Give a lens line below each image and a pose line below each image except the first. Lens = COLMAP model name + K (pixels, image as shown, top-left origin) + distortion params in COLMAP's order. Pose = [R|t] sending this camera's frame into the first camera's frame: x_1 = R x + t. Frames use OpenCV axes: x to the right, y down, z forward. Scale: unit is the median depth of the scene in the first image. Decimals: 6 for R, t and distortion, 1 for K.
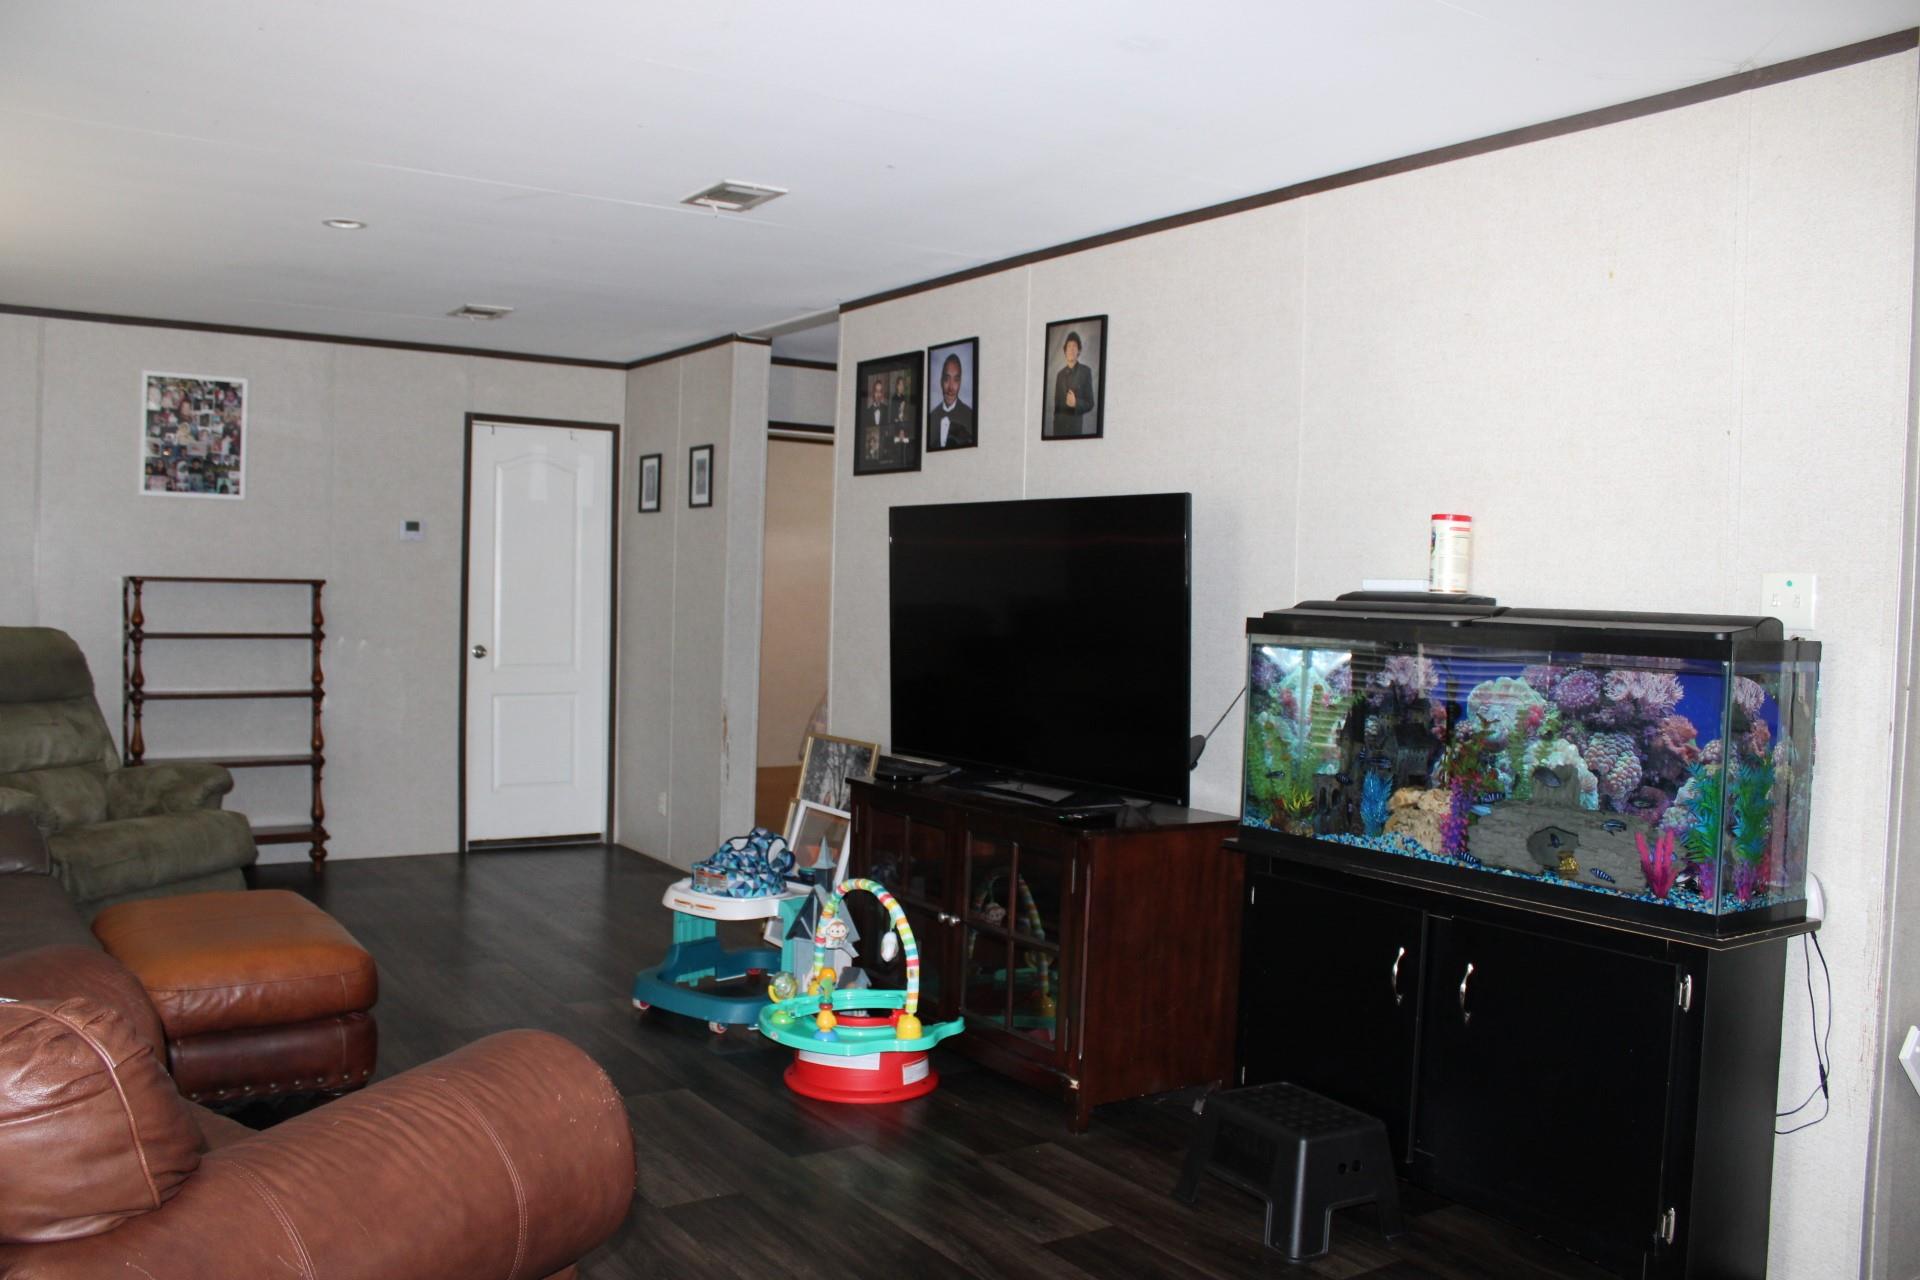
lens RADIAL K [[1589.6, 0, 941.0], [0, 1589.6, 642.8], [0, 0, 1]] dist [-0.169103, 0.149548]
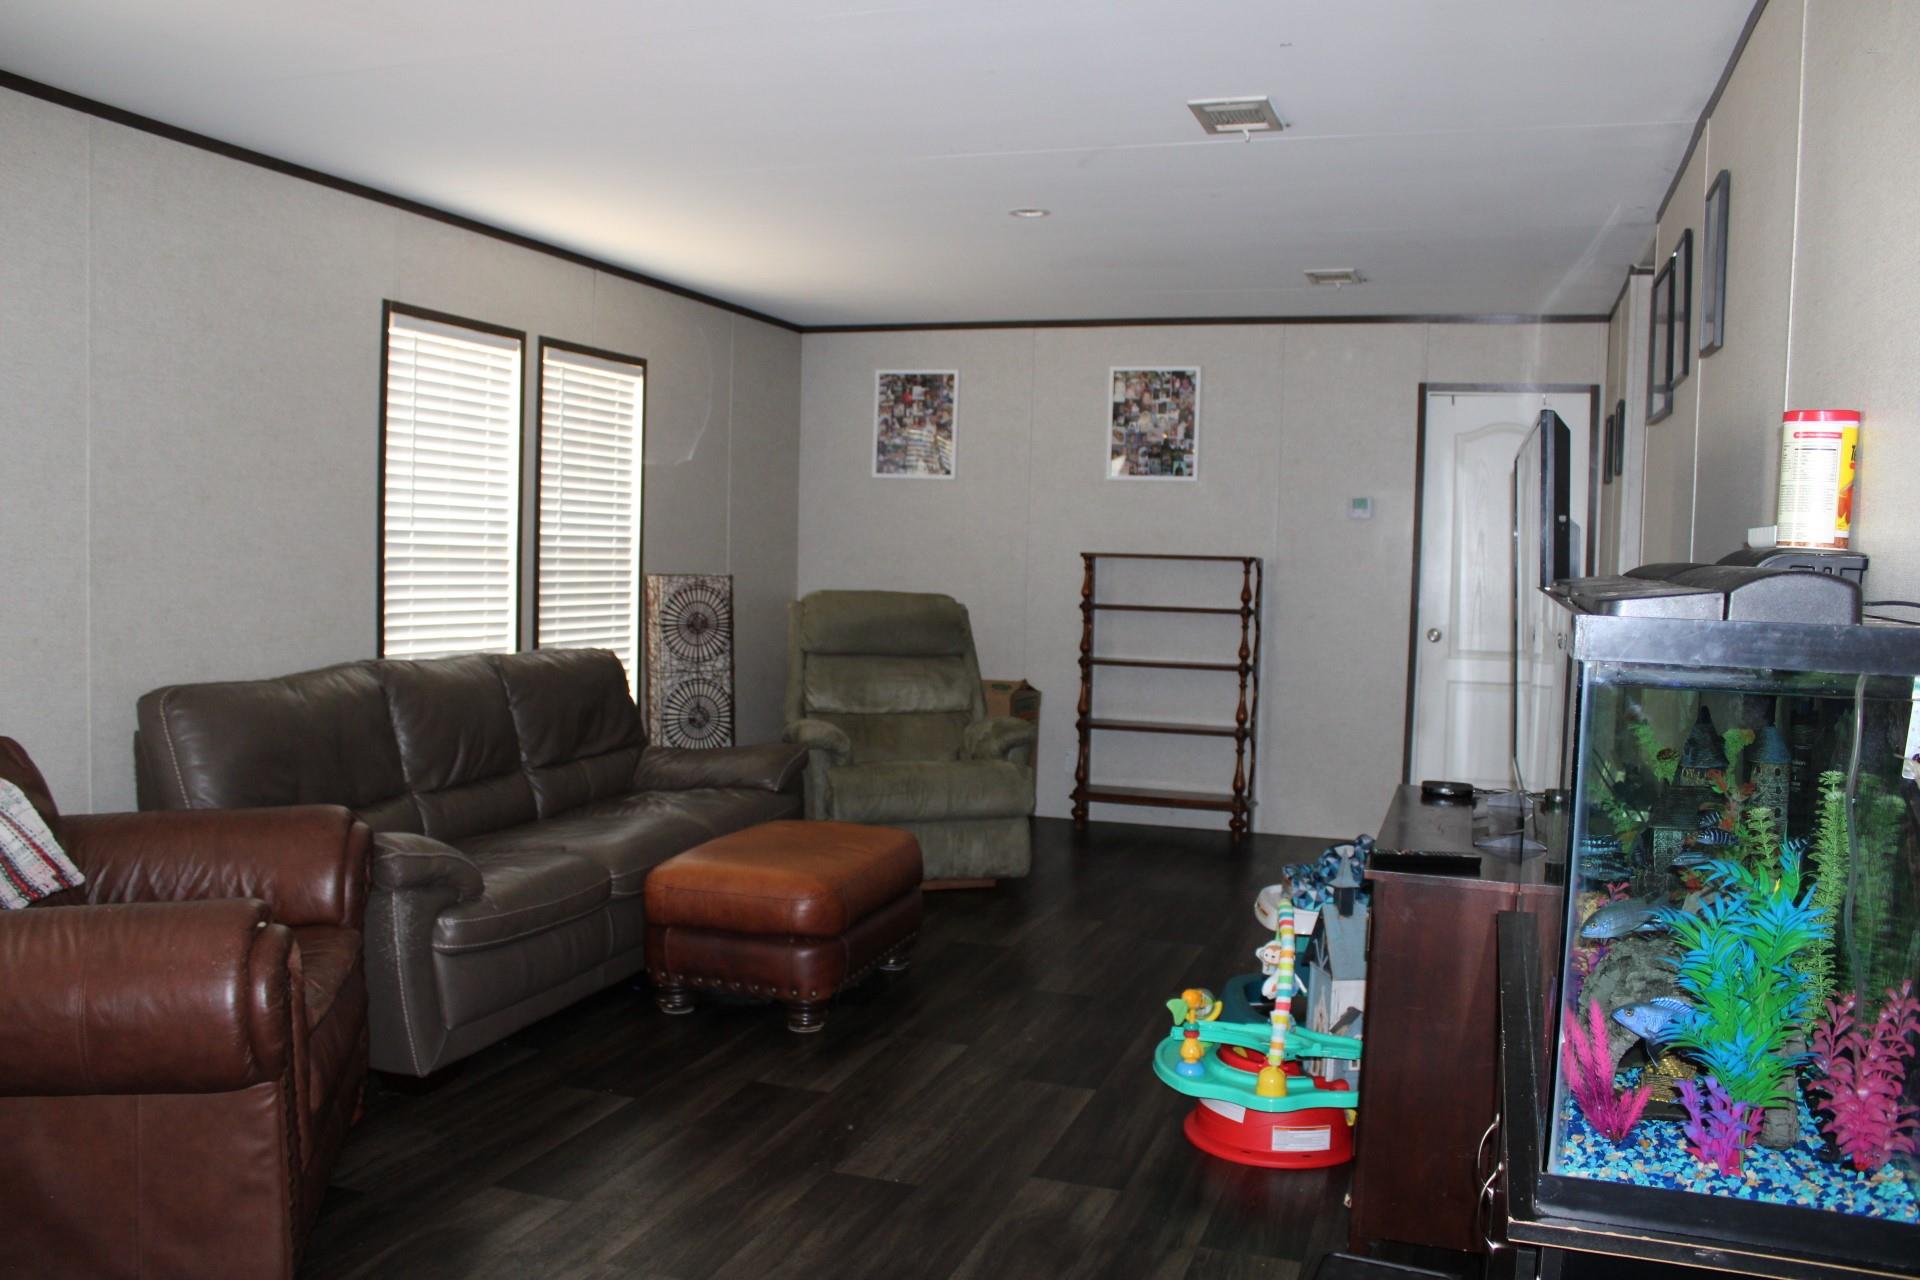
lens RADIAL K [[1589.6, 0, 941.0], [0, 1589.6, 642.8], [0, 0, 1]] dist [-0.169103, 0.149548]
pose [[0.599184, 0.037068, -0.799753, 0.315422], [-0.034401, 0.999197, 0.020538, 0.001426], [0.799872, 0.015206, 0.599978, 0.219193]]
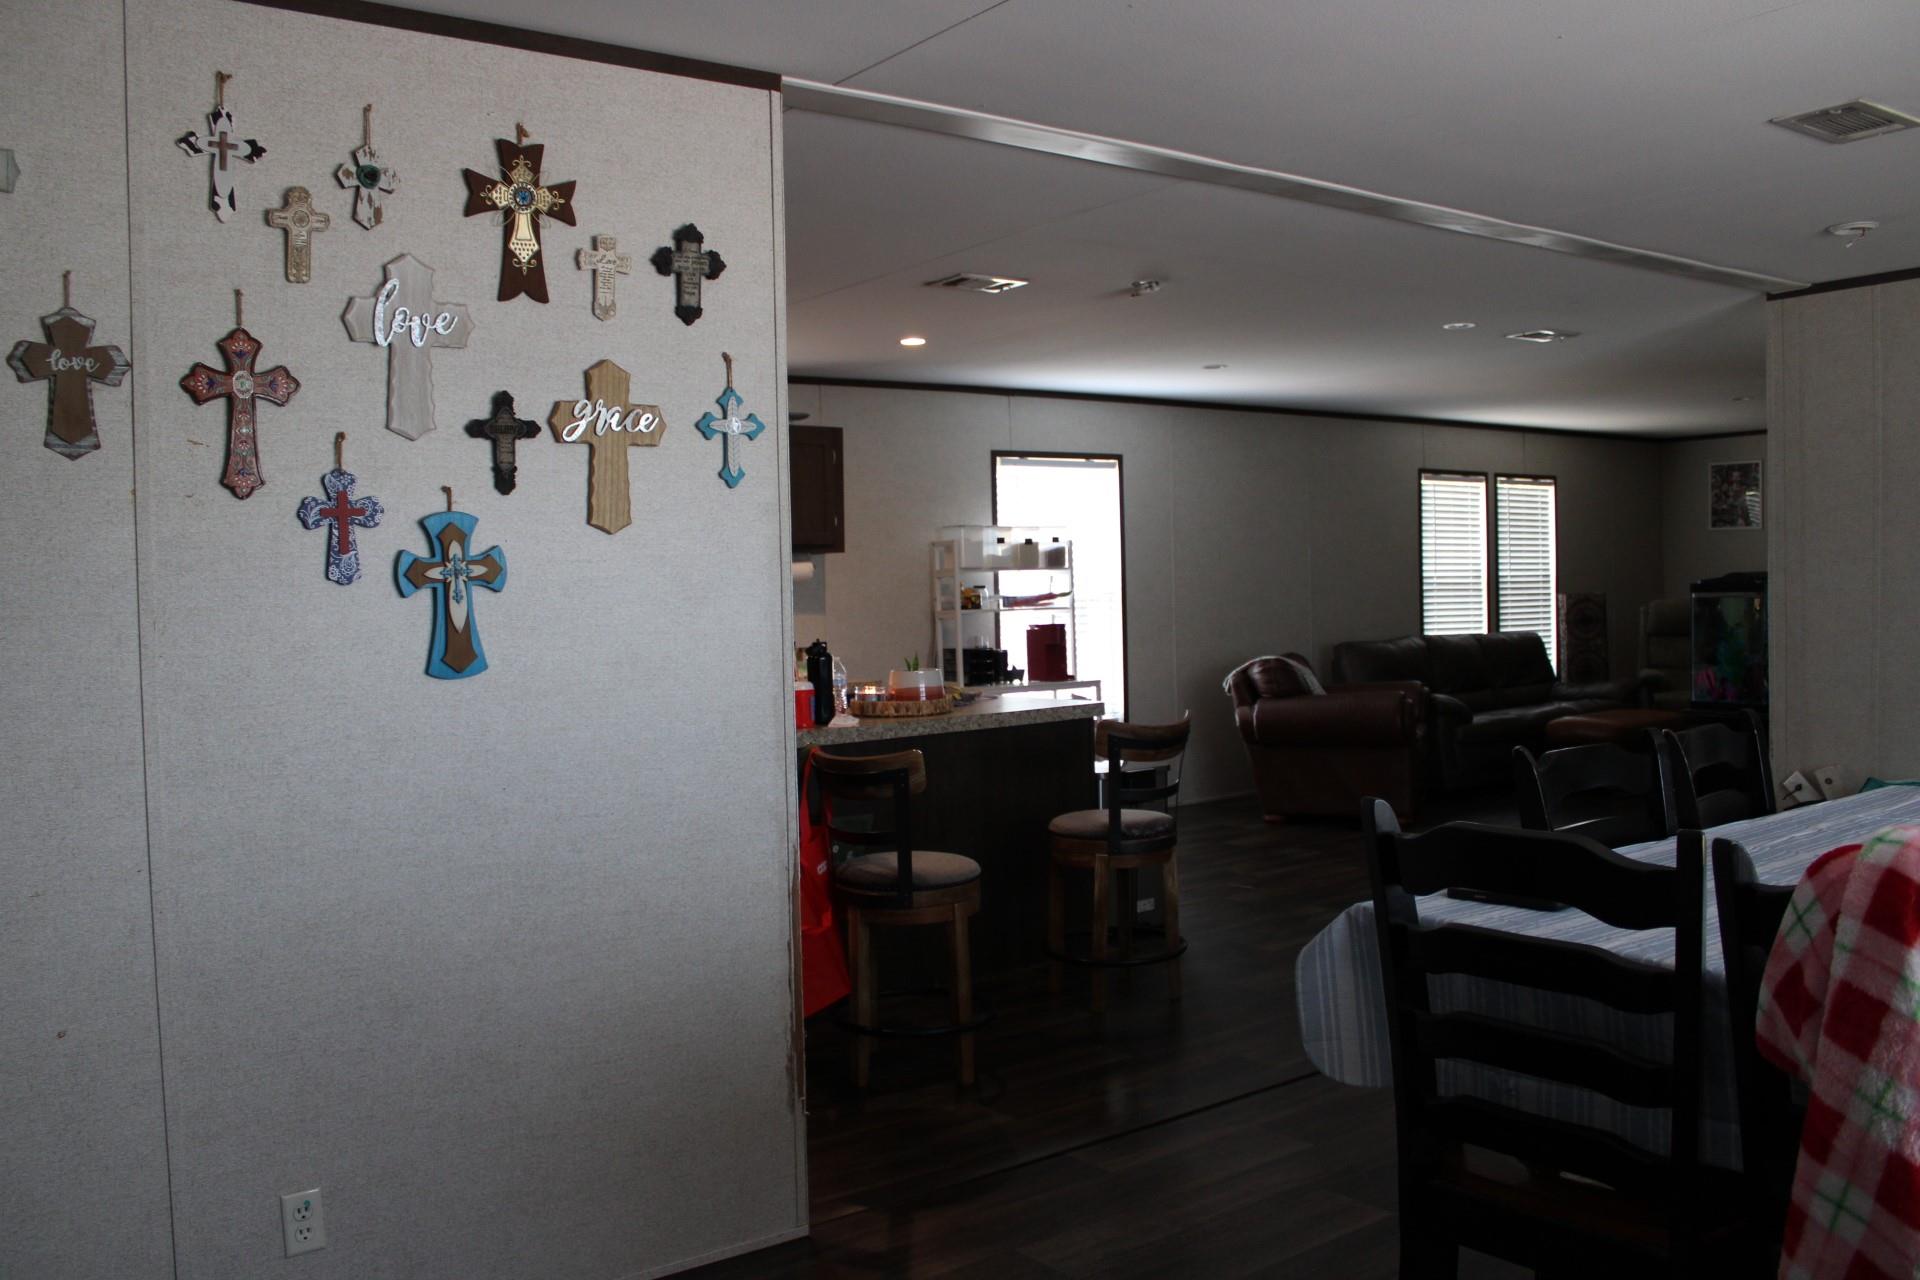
lens RADIAL K [[1589.6, 0, 941.0], [0, 1589.6, 642.8], [0, 0, 1]] dist [-0.169103, 0.149548]
pose [[0.036675, 0.005170, -0.999314, 1.128545], [-0.006361, 0.999968, 0.004940, 0.034938], [0.999307, 0.006175, 0.036706, -0.094179]]
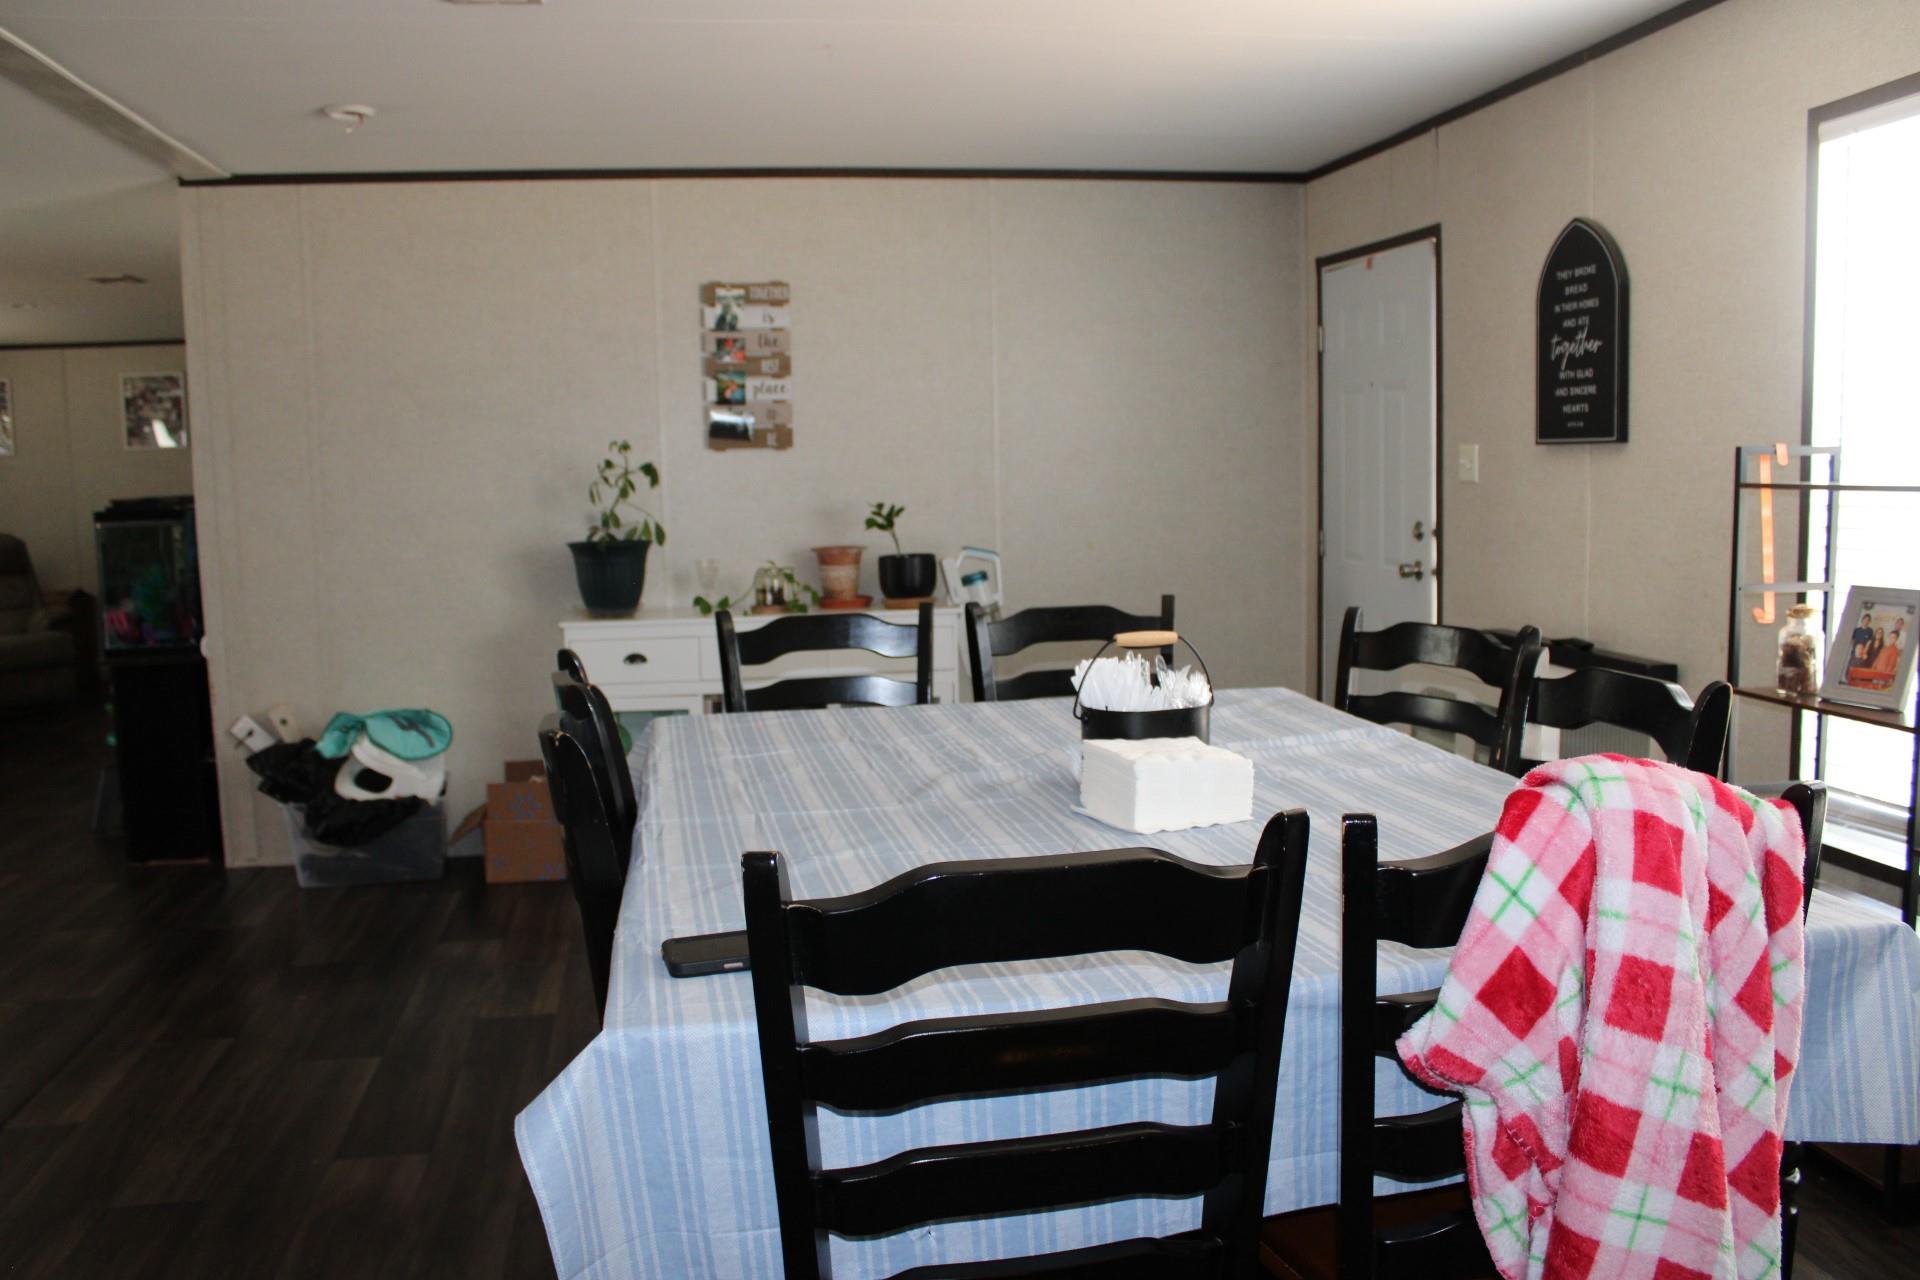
lens RADIAL K [[1589.6, 0, 941.0], [0, 1589.6, 642.8], [0, 0, 1]] dist [-0.169103, 0.149548]
pose [[0.910765, -0.008873, -0.412829, 0.935963], [0.041355, 0.996702, 0.069813, 0.031015], [0.410848, -0.080656, 0.908129, -0.147696]]
